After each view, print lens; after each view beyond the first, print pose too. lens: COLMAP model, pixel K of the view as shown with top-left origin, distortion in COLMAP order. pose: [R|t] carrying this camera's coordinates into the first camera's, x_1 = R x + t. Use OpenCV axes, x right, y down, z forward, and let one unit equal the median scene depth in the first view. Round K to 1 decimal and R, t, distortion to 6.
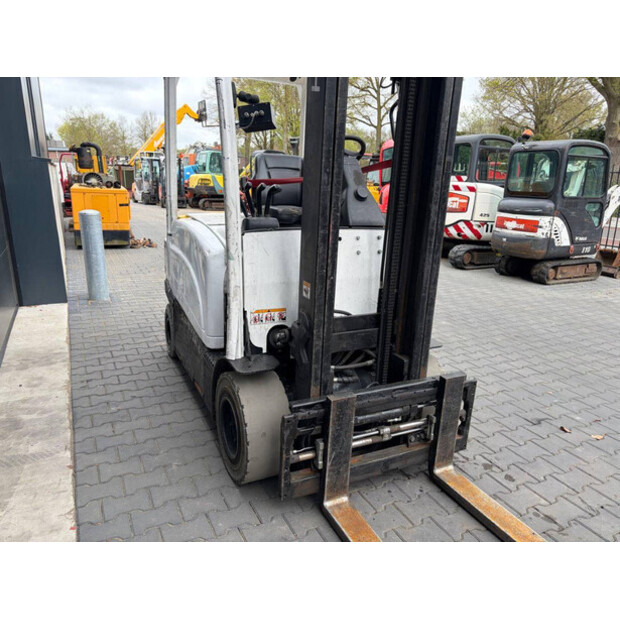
lens RADIAL K [[465.0, 0, 309.4], [0, 465.0, 308.3], [0, 0, 1]] dist [0.053366, -0.052378]
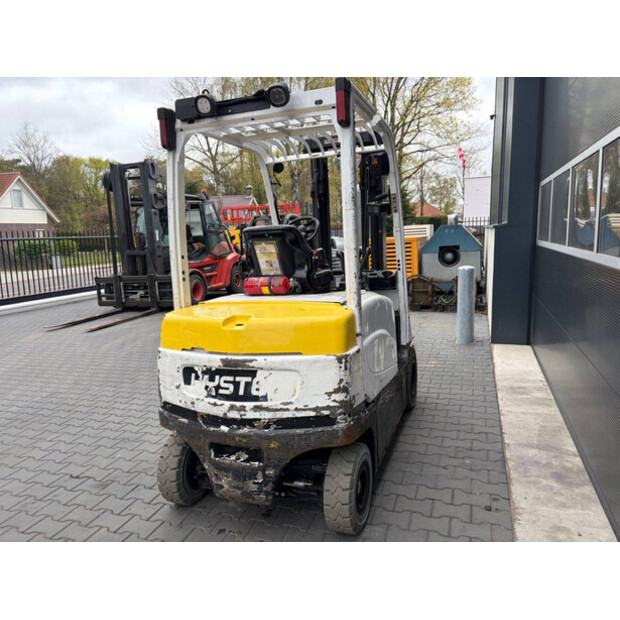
lens RADIAL K [[466.5, 0, 309.5], [0, 466.5, 302.0], [0, 0, 1]] dist [0.030354, -0.003503]
pose [[-0.690345, -0.106397, 0.715614, -0.987423], [0.216044, 0.913679, 0.344261, -0.609974], [-0.690470, 0.392263, -0.607768, 1.940672]]
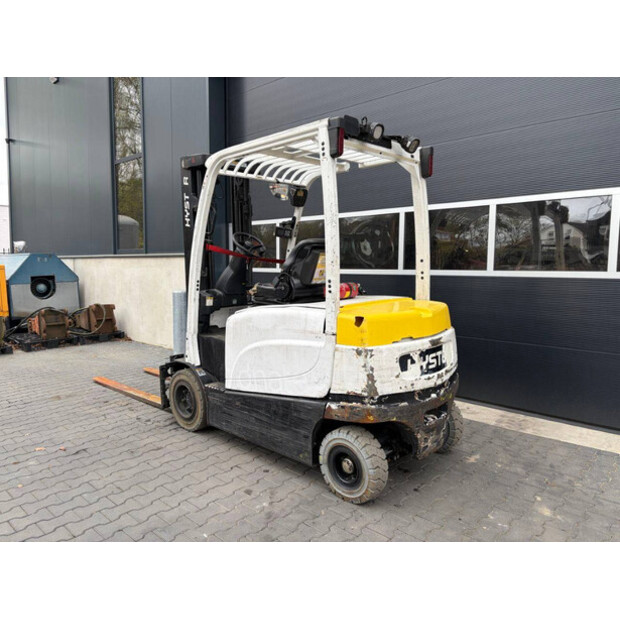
lens RADIAL K [[465.0, 0, 309.4], [0, 465.0, 308.3], [0, 0, 1]] dist [0.053366, -0.052378]
pose [[-0.939178, 0.004368, -0.343403, 0.392996], [-0.120226, 0.932465, 0.340669, -0.661834], [0.321699, 0.361235, -0.875225, 2.415567]]
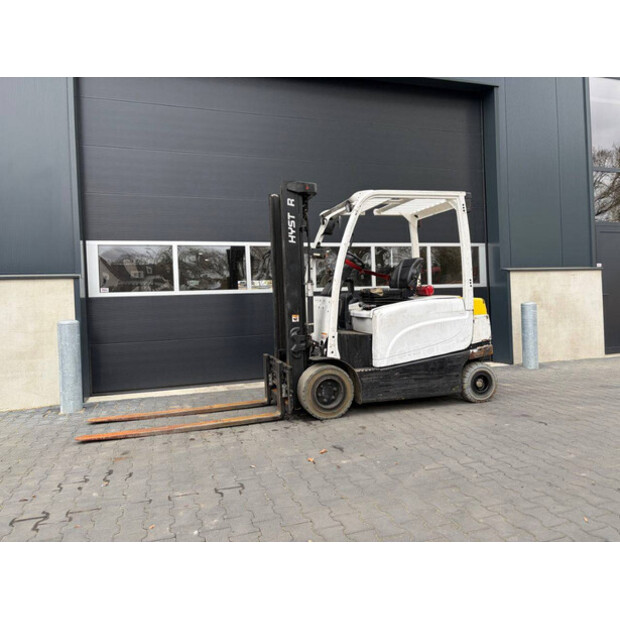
lens RADIAL K [[465.0, 0, 309.4], [0, 465.0, 308.3], [0, 0, 1]] dist [0.053366, -0.052378]
pose [[-0.167728, -0.006153, -0.985814, 1.972400], [-0.242314, 0.969560, 0.035176, -0.163316], [0.955589, 0.244776, -0.164114, 1.198804]]
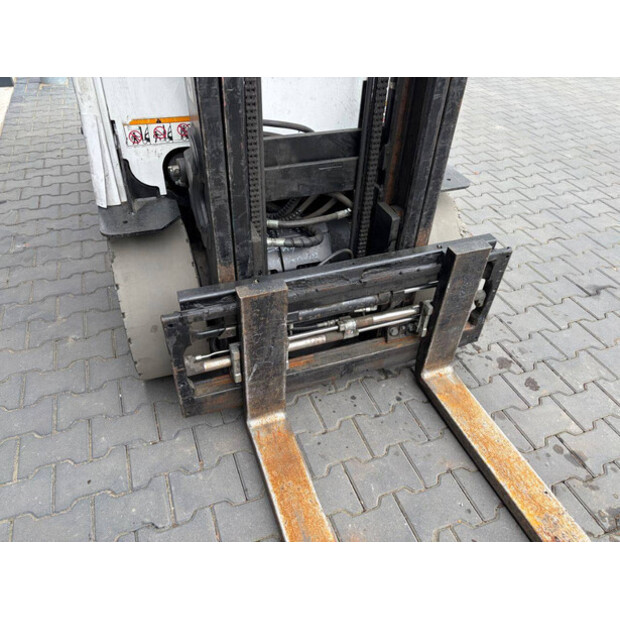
lens RADIAL K [[465.0, 0, 309.4], [0, 465.0, 308.3], [0, 0, 1]] dist [0.053366, -0.052378]
pose [[0.994813, 0.059915, -0.082202, 0.134234], [-0.020339, 0.908965, 0.416376, -0.025193], [0.099666, -0.412545, 0.905469, 0.349653]]
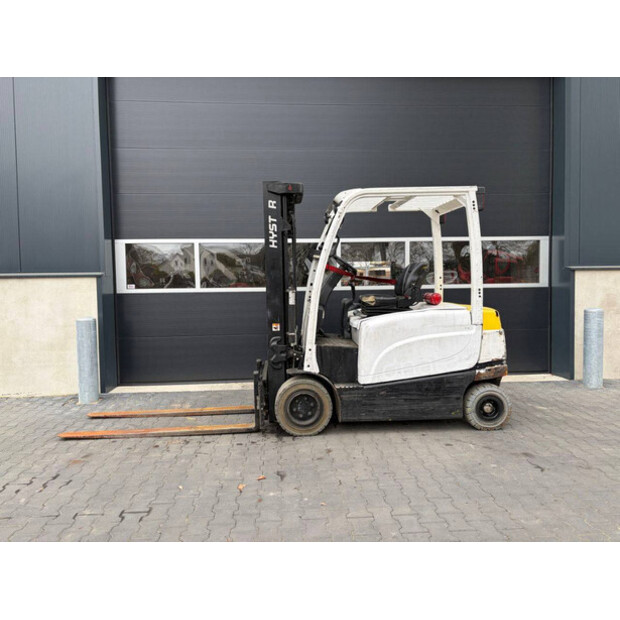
lens RADIAL K [[465.0, 0, 309.4], [0, 465.0, 308.3], [0, 0, 1]] dist [0.053366, -0.052378]
pose [[-0.395887, 0.029596, -0.917822, 1.731567], [-0.248749, 0.958657, 0.138206, -0.382241], [0.883967, 0.283021, -0.372158, 1.586537]]
